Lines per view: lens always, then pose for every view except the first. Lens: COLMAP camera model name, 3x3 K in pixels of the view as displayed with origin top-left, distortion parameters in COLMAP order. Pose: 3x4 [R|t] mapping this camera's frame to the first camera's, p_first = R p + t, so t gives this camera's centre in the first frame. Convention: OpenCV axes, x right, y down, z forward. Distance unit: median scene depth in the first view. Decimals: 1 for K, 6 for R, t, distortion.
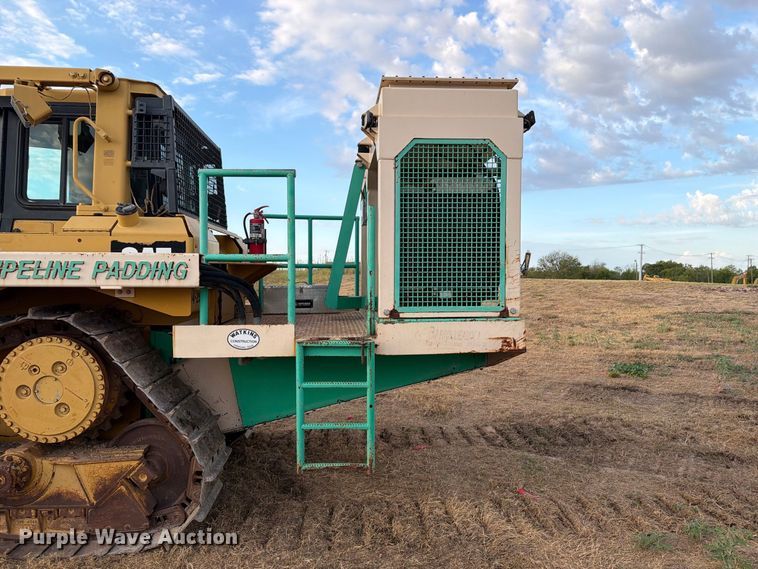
lens RADIAL K [[543.9, 0, 376.2], [0, 543.9, 281.0], [0, 0, 1]] dist [0.053374, -0.066631]
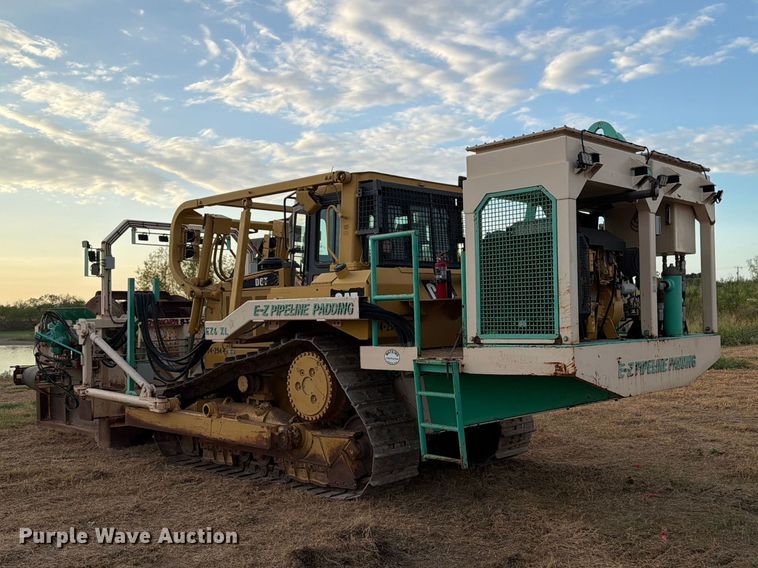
lens RADIAL K [[781.7, 0, 381.6], [0, 781.7, 283.6], [0, 0, 1]] dist [0.050571, 0.000000]
pose [[0.665867, -0.043098, -0.744825, 1.197534], [0.023169, 0.999043, -0.037095, -0.005440], [0.745711, 0.007444, 0.666228, -0.322949]]
